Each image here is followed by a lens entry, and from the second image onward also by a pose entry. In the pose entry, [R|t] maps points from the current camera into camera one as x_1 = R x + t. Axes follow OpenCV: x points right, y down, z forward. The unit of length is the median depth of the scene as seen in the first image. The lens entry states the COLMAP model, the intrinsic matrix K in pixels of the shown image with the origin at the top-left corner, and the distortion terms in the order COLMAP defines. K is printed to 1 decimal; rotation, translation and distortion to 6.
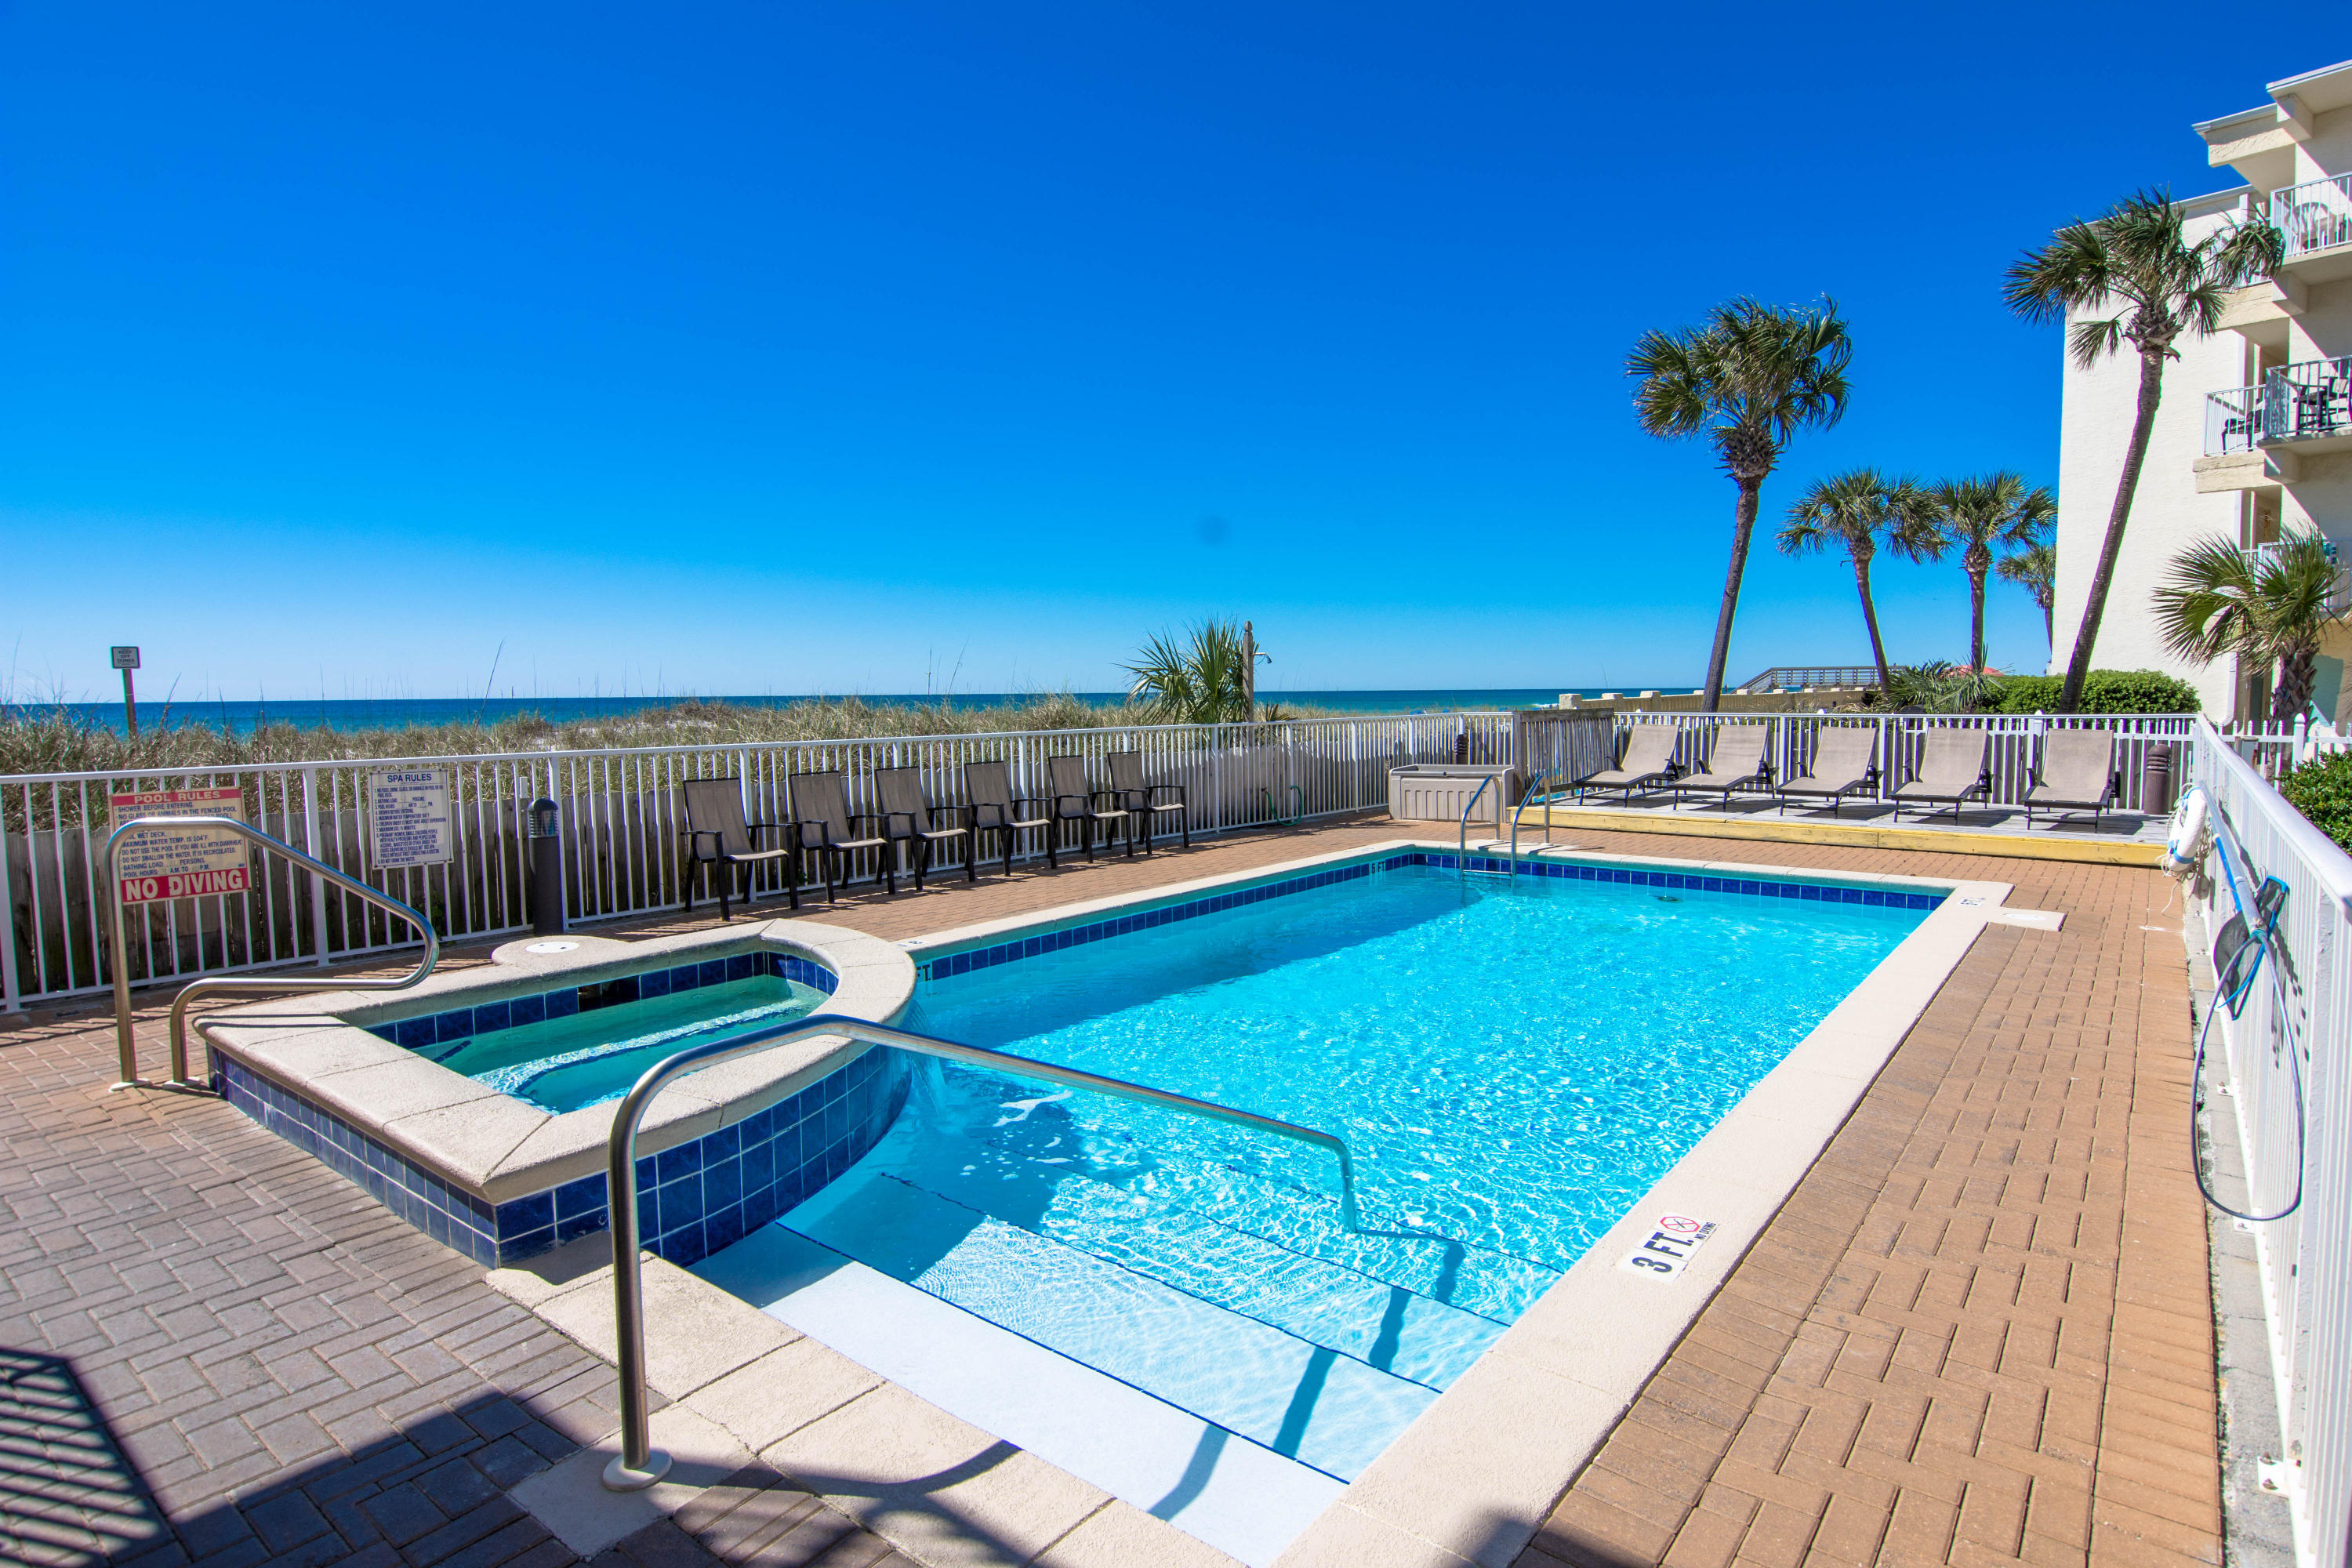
lens RADIAL K [[1240.4, 0, 1197.5], [0, 1240.4, 791.8], [0, 0, 1]] dist [0.007260, -0.020897]
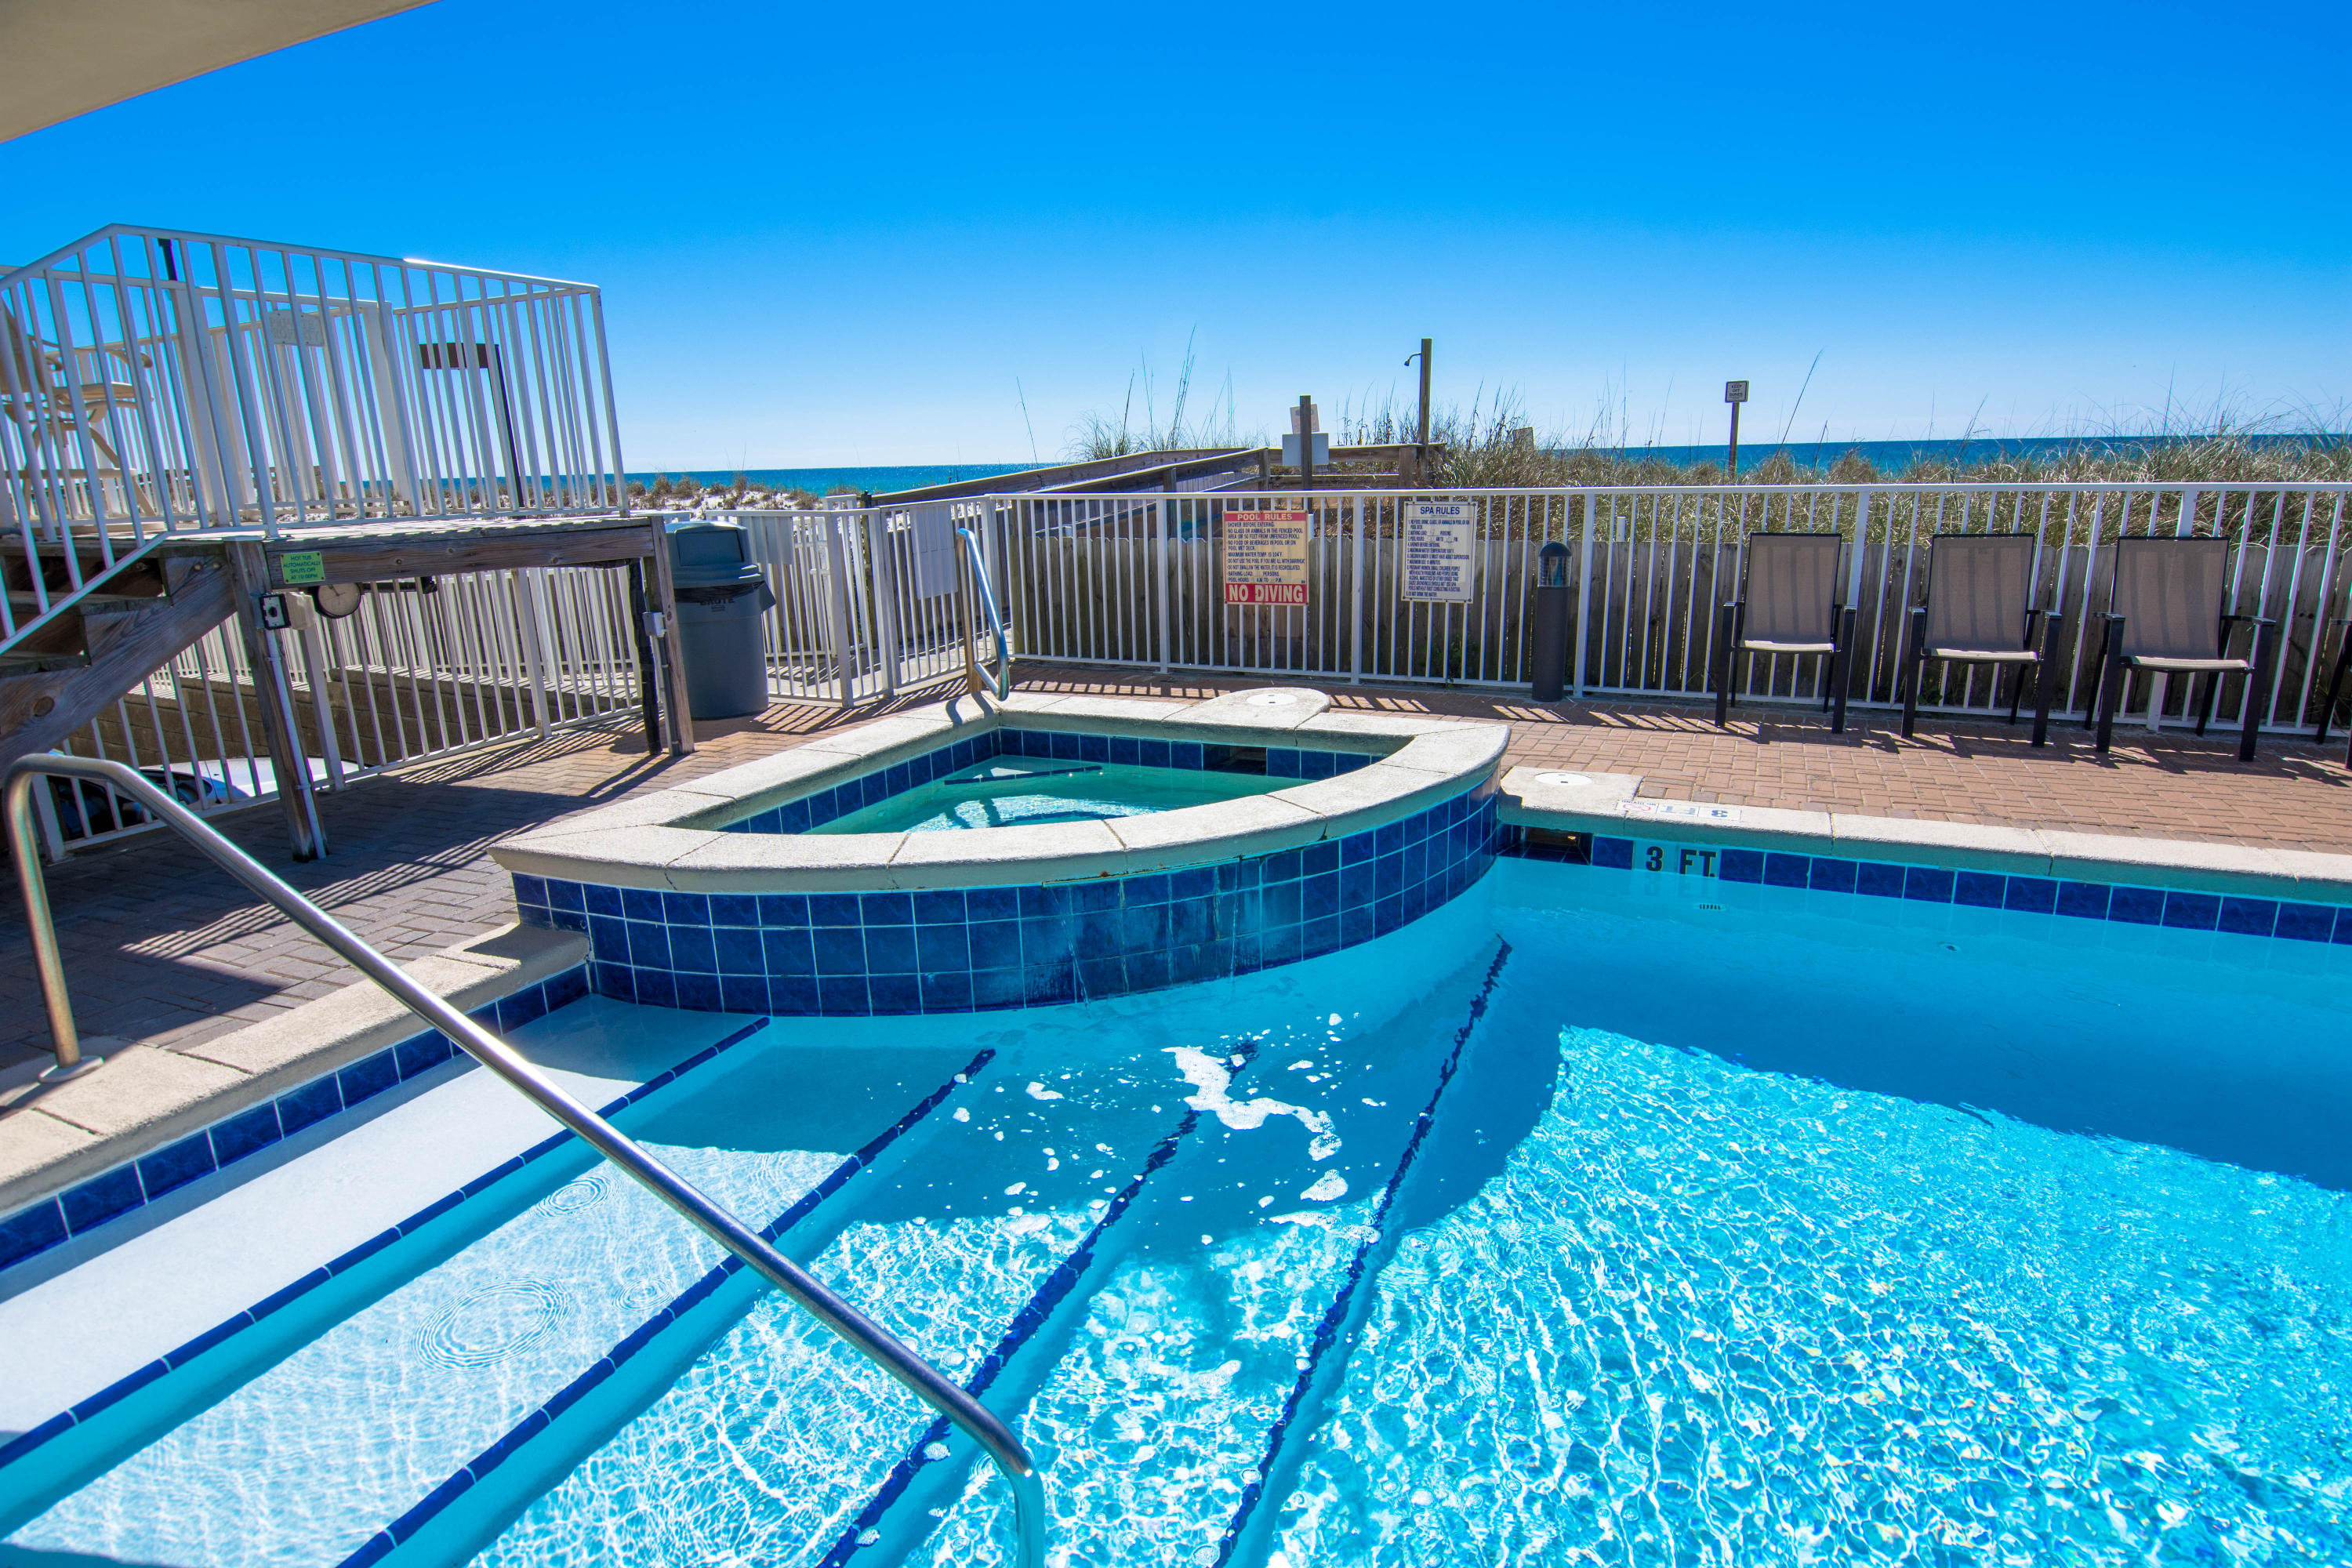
lens RADIAL K [[1229.9, 0, 1176.0], [0, 1229.9, 784.0], [0, 0, 1]] dist [-0.044612, -0.000099]
pose [[0.248107, 0.247046, -0.936702, 0.264229], [-0.058162, 0.968990, 0.240156, -0.021879], [0.966985, -0.005104, 0.254782, 0.551618]]
